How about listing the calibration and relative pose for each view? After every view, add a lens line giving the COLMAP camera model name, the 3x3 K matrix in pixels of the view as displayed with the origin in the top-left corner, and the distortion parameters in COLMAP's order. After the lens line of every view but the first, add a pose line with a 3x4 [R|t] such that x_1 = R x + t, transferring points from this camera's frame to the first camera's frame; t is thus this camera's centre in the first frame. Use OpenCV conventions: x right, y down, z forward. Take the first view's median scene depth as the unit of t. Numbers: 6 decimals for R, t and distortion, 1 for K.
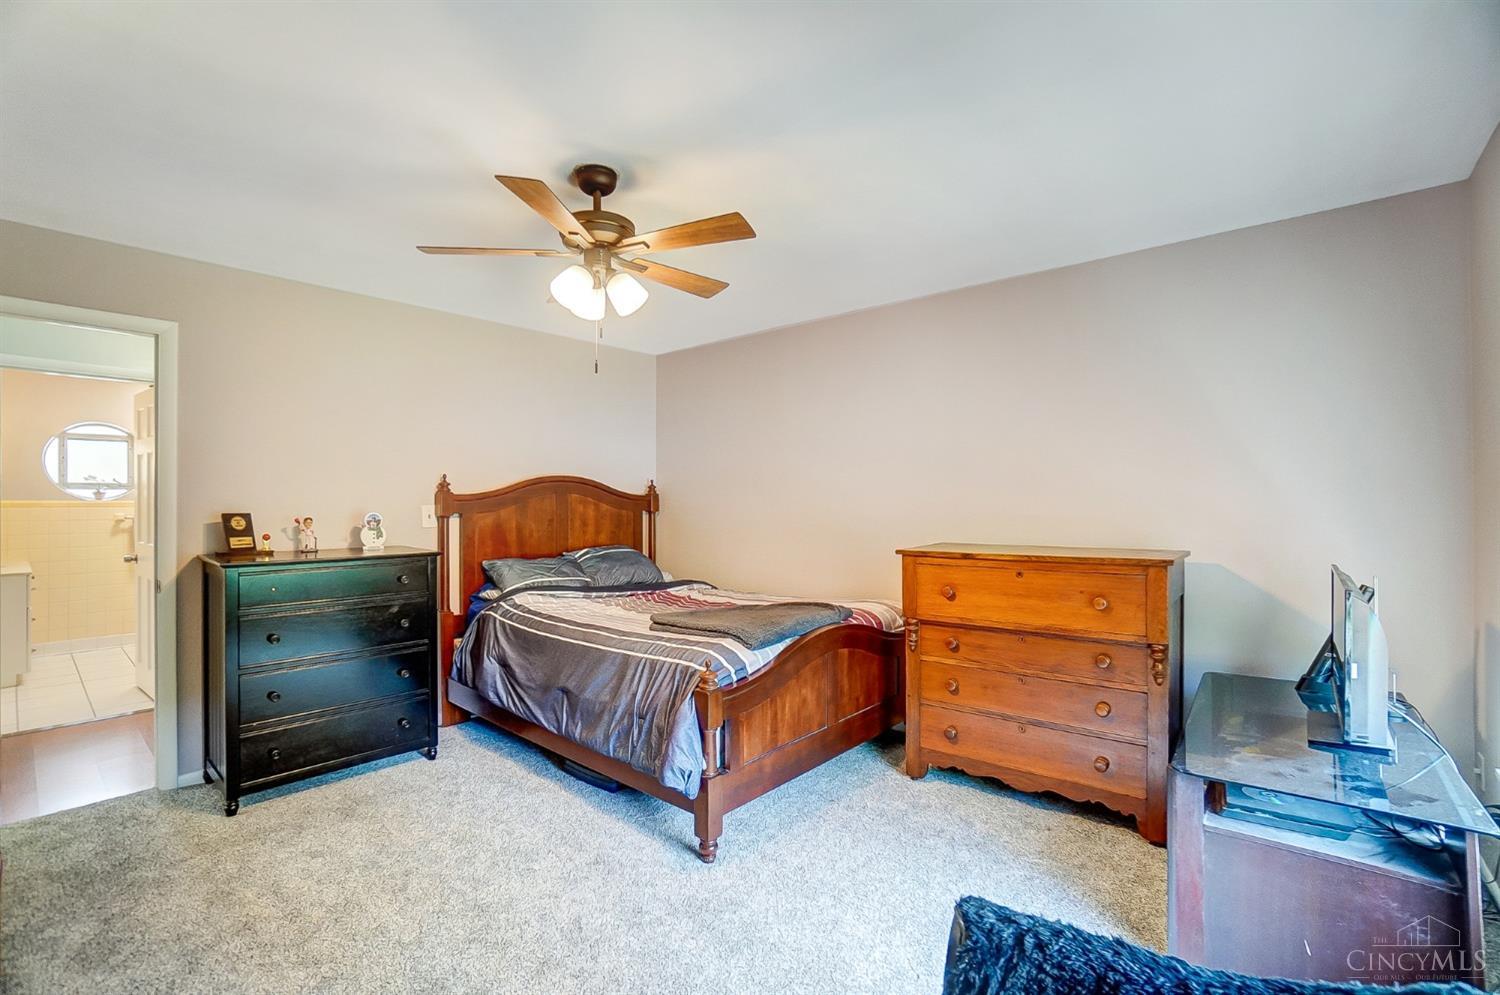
lens RADIAL K [[671.7, 0, 750.0], [0, 671.7, 497.5], [0, 0, 1]] dist [-0.046665, 0.000468]
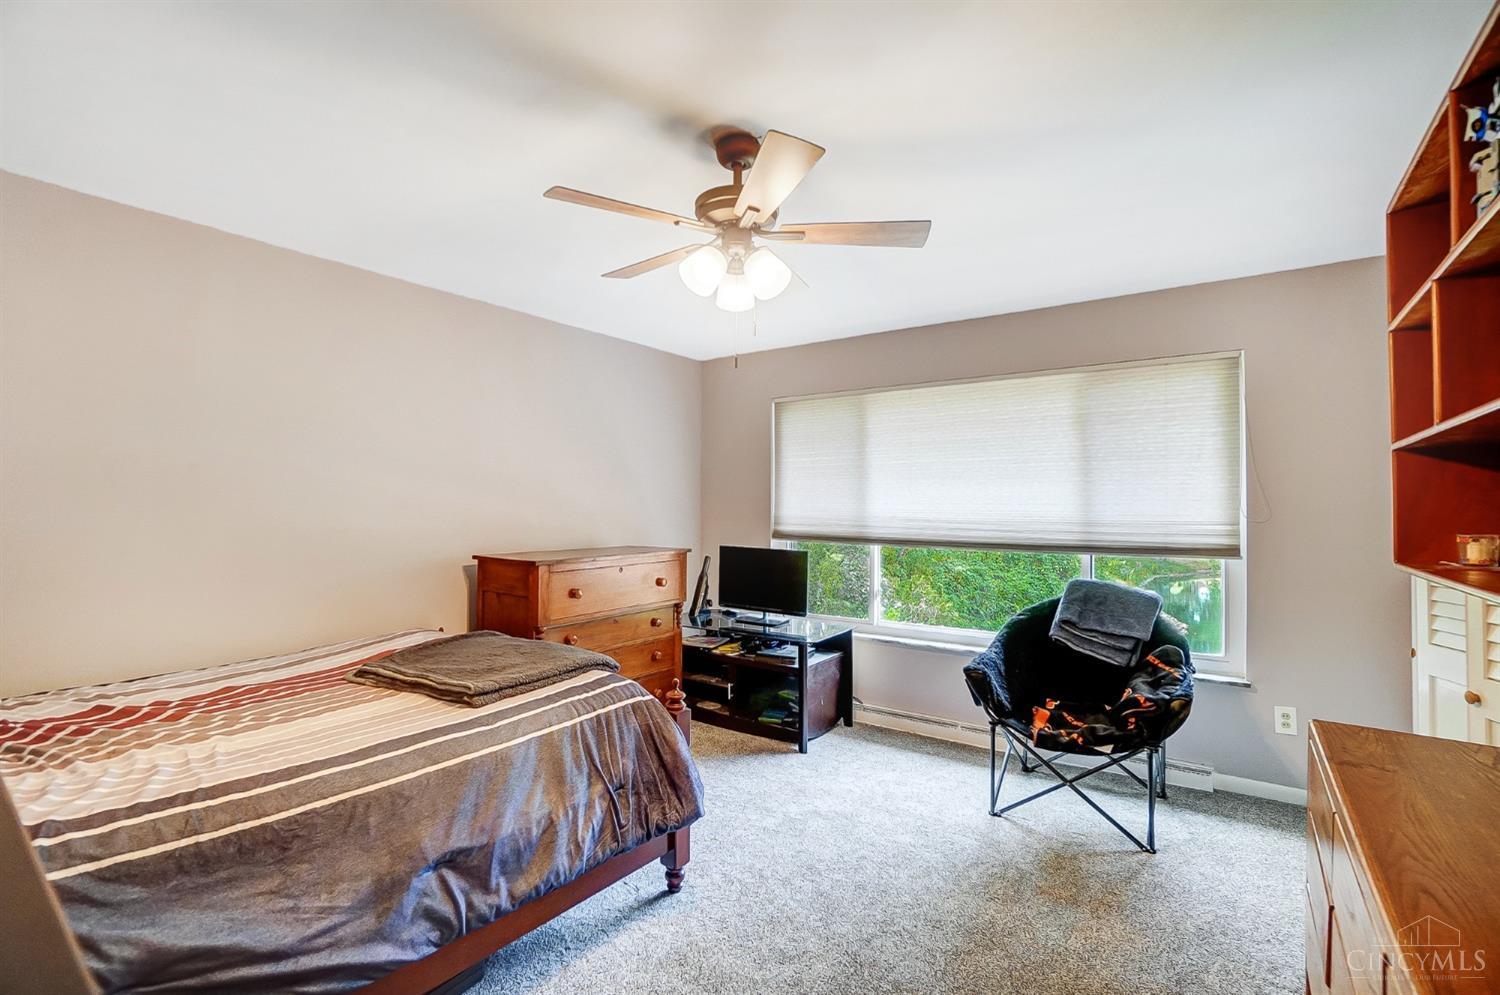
lens RADIAL K [[671.7, 0, 750.0], [0, 671.7, 497.5], [0, 0, 1]] dist [-0.046665, 0.000468]
pose [[-0.100199, 0.020112, 0.994764, -0.880552], [-0.009600, 0.999730, -0.021180, -0.000140], [-0.994921, -0.011672, -0.099979, 0.841351]]
